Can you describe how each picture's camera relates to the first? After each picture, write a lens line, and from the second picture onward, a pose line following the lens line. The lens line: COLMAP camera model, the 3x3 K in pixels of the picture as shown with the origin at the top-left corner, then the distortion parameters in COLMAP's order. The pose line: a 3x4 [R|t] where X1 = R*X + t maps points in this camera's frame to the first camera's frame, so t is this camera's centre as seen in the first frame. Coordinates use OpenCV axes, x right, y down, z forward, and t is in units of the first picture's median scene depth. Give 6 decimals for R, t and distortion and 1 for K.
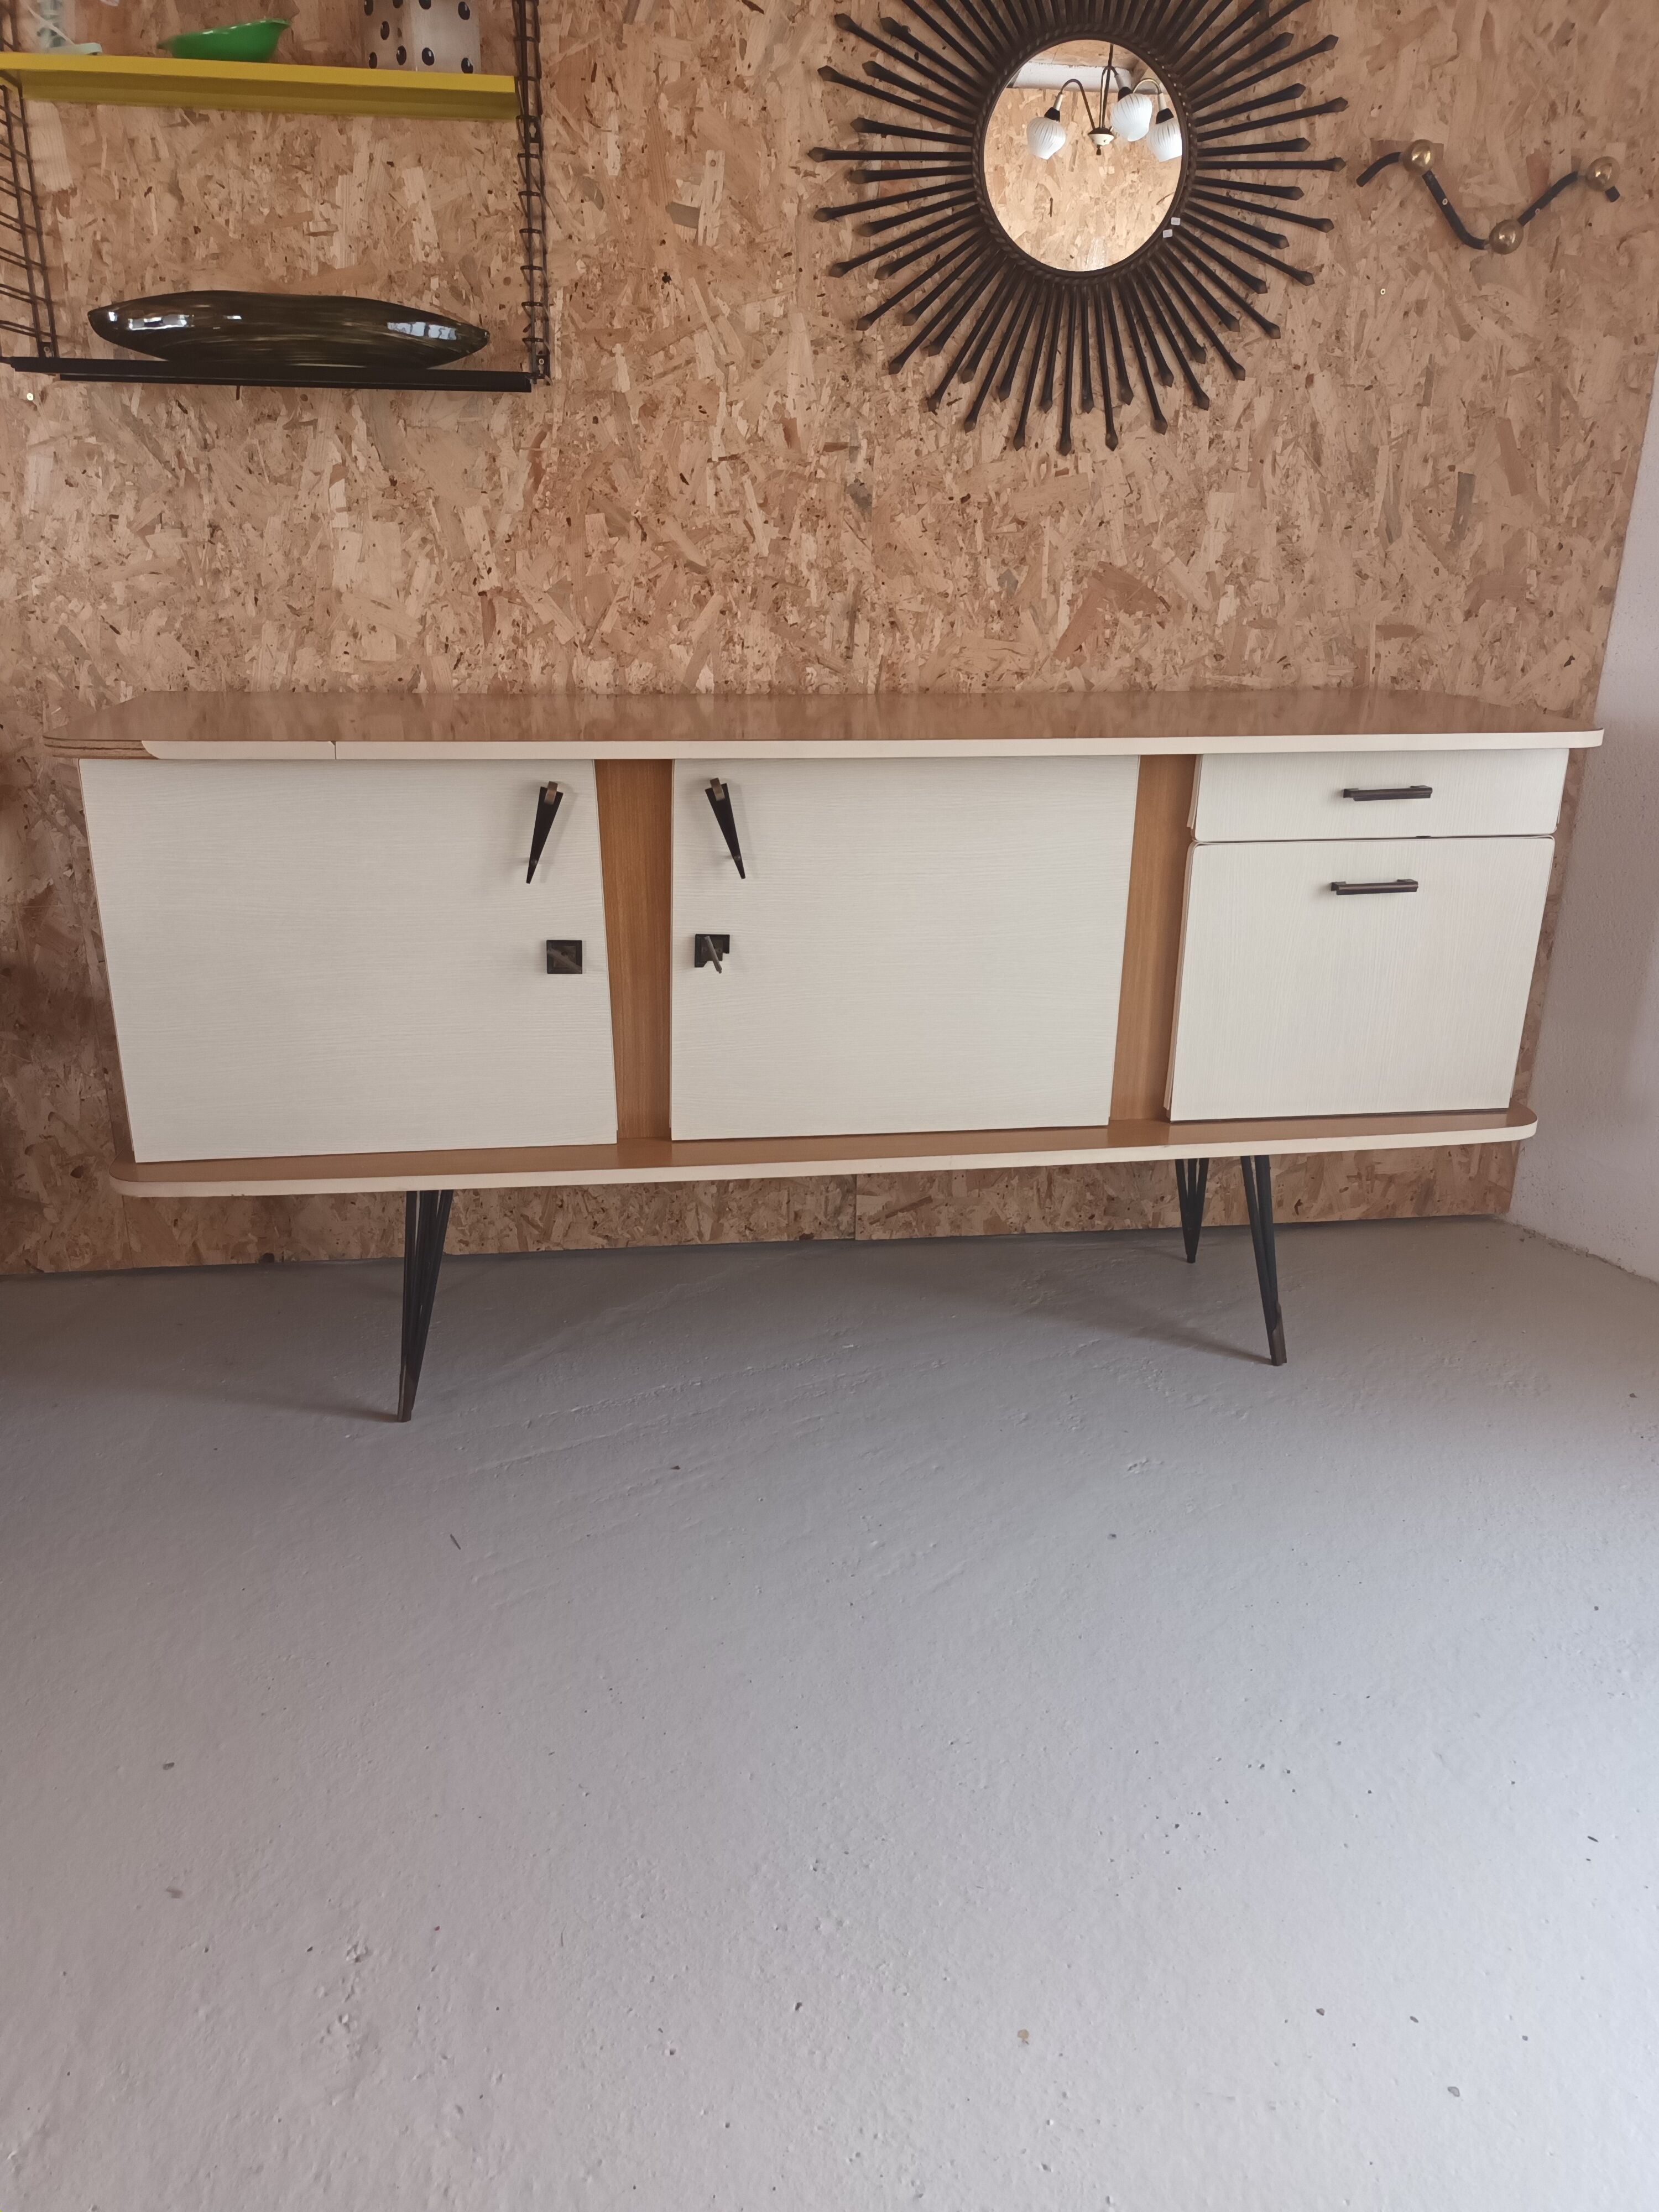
lens RADIAL K [[1623.4, 0, 823.2], [0, 1623.4, 1120.8], [0, 0, 1]] dist [0.103175, -0.204770]
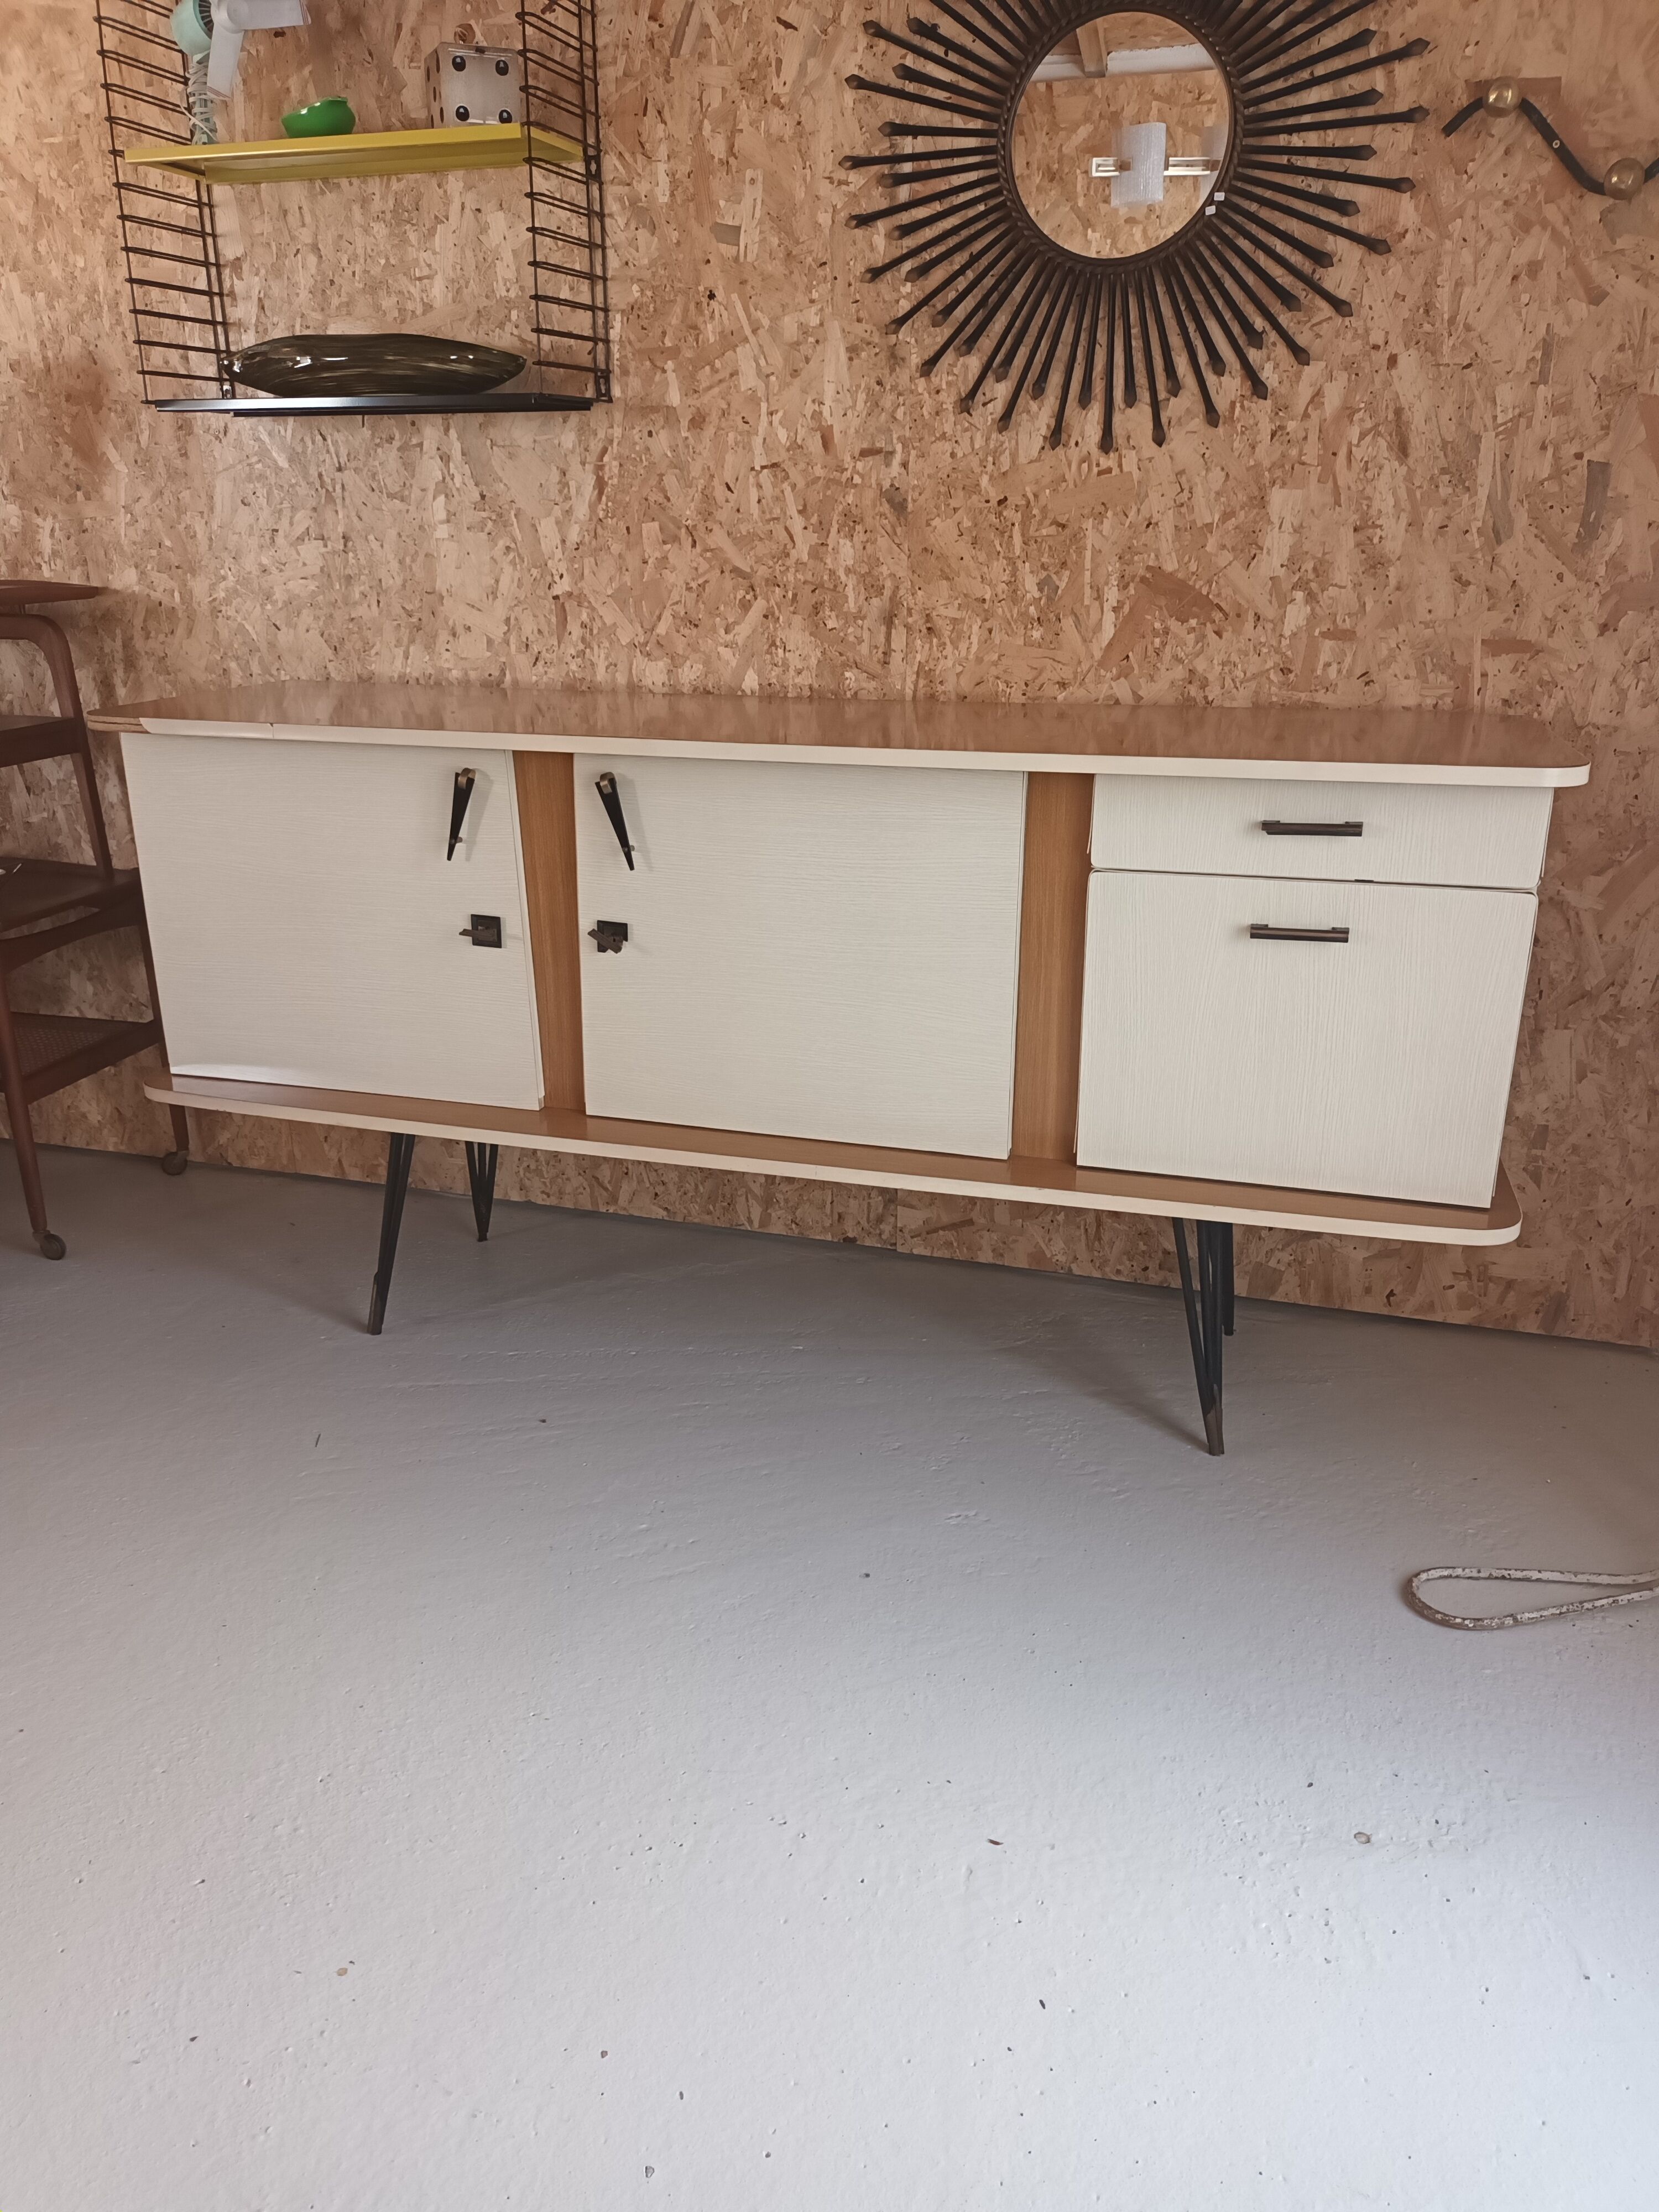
lens RADIAL K [[1623.4, 0, 823.2], [0, 1623.4, 1120.8], [0, 0, 1]] dist [0.103175, -0.204770]
pose [[0.909884, 0.129962, -0.393981, 0.419566], [-0.132407, 0.990971, 0.021102, -0.023833], [0.393166, 0.032965, 0.918876, 0.081863]]
